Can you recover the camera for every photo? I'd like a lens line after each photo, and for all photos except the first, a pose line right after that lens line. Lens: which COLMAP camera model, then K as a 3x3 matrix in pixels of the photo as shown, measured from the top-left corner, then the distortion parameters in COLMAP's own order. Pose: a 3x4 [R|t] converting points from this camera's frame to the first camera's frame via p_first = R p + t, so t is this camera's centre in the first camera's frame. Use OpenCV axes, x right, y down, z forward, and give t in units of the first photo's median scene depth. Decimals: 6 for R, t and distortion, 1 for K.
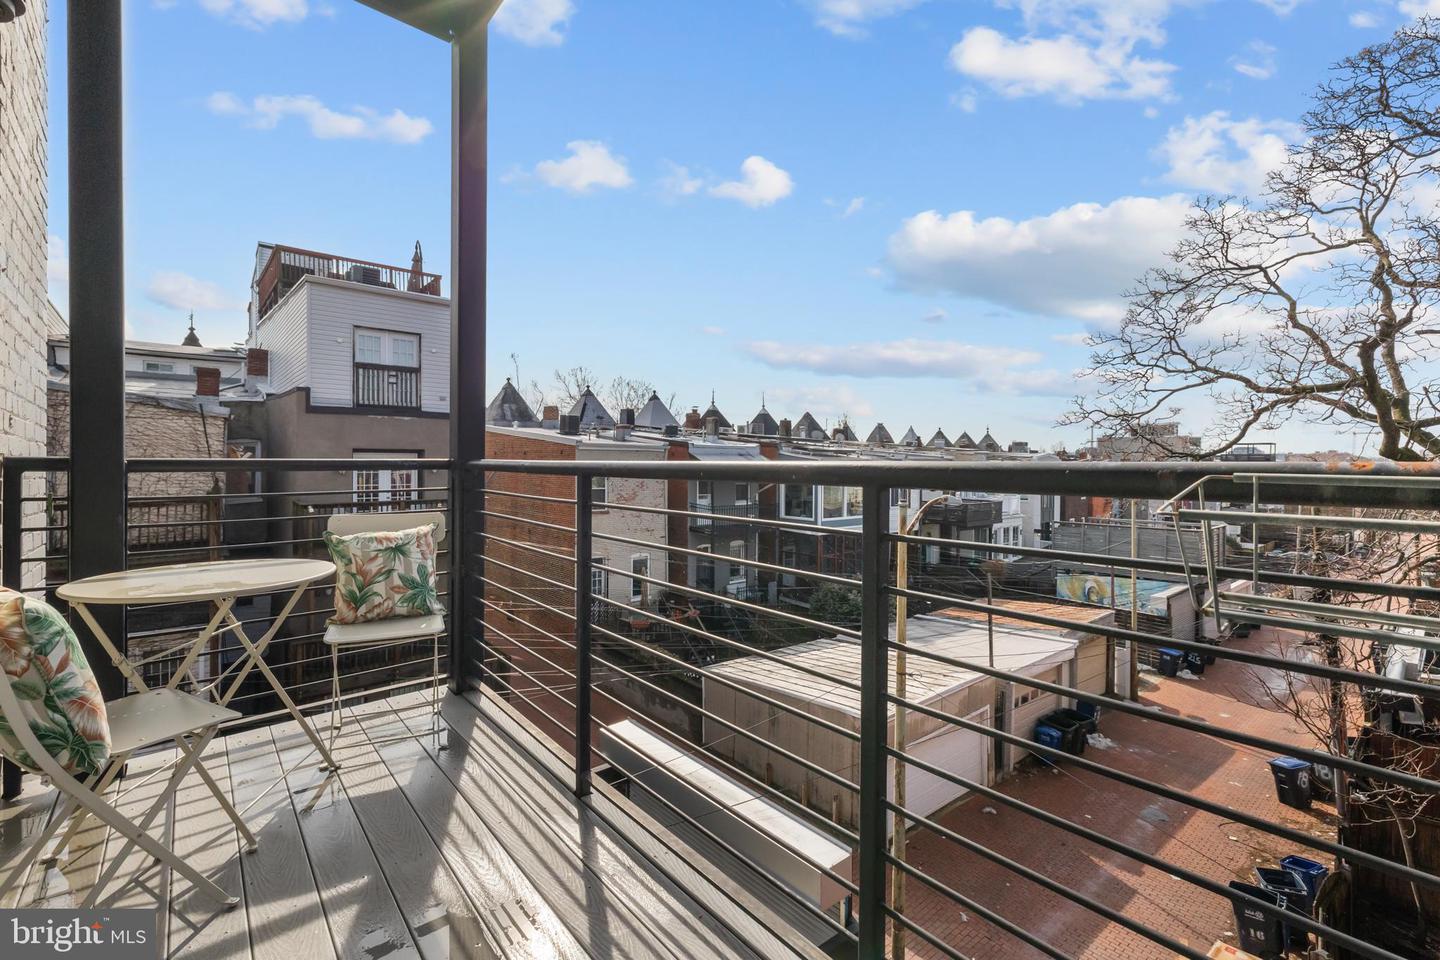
lens RADIAL K [[637.1, 0, 721.9], [0, 637.1, 464.3], [0, 0, 1]] dist [-0.001650, -0.000719]
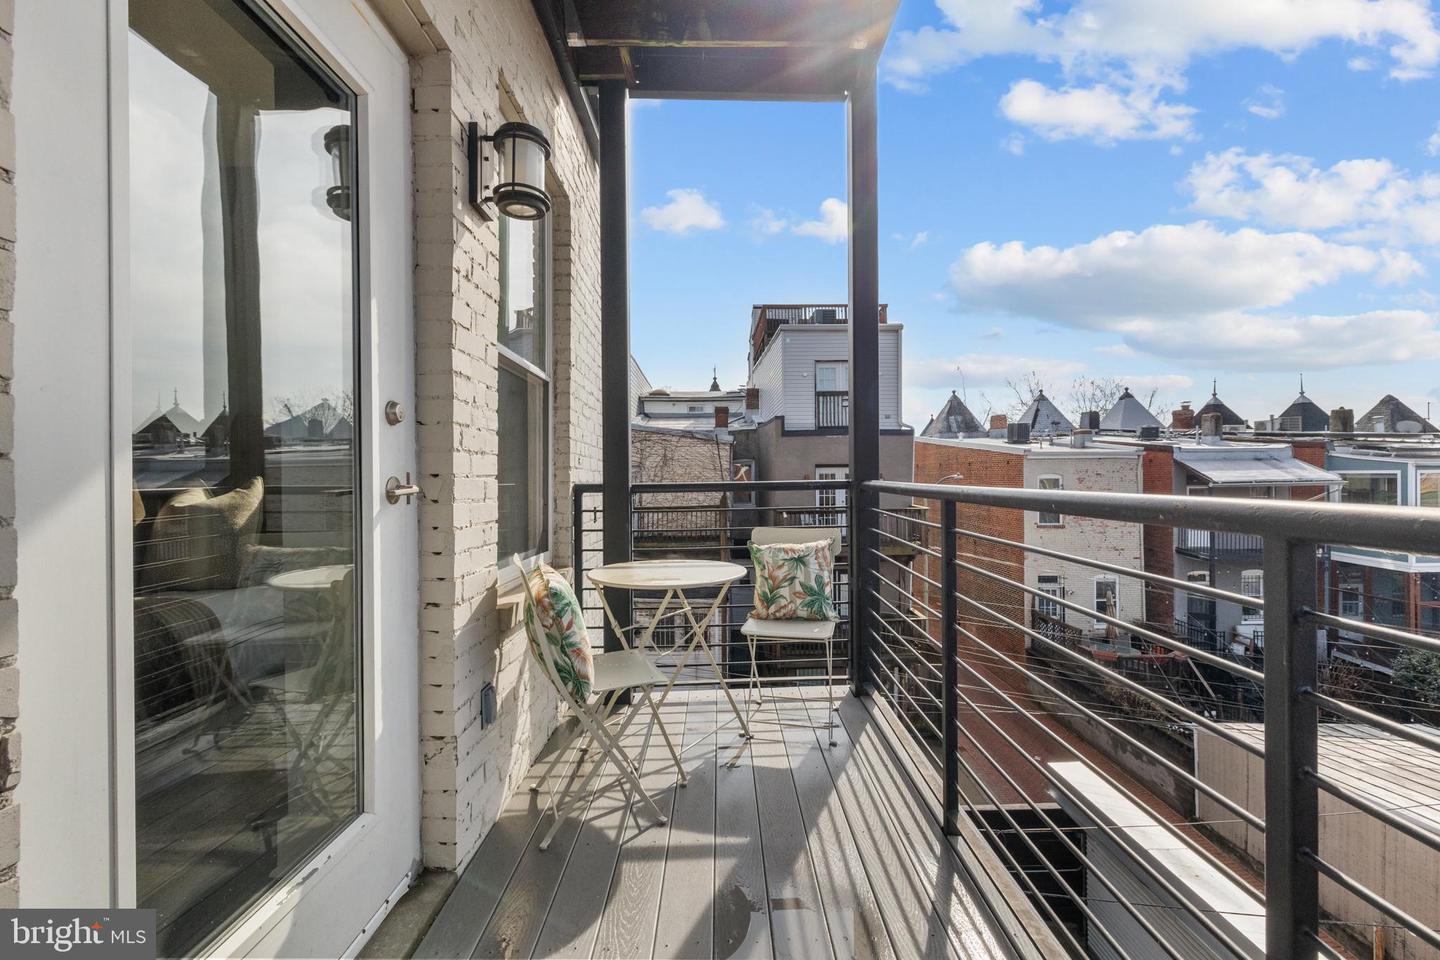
lens RADIAL K [[613.5, 0, 721.9], [0, 613.5, 473.0], [0, 0, 1]] dist [-0.000884, -0.000232]
pose [[0.760585, -0.013615, -0.649096, 0.092907], [0.013412, 0.999896, -0.005257, -0.017164], [0.649100, -0.004707, 0.760688, 0.056975]]
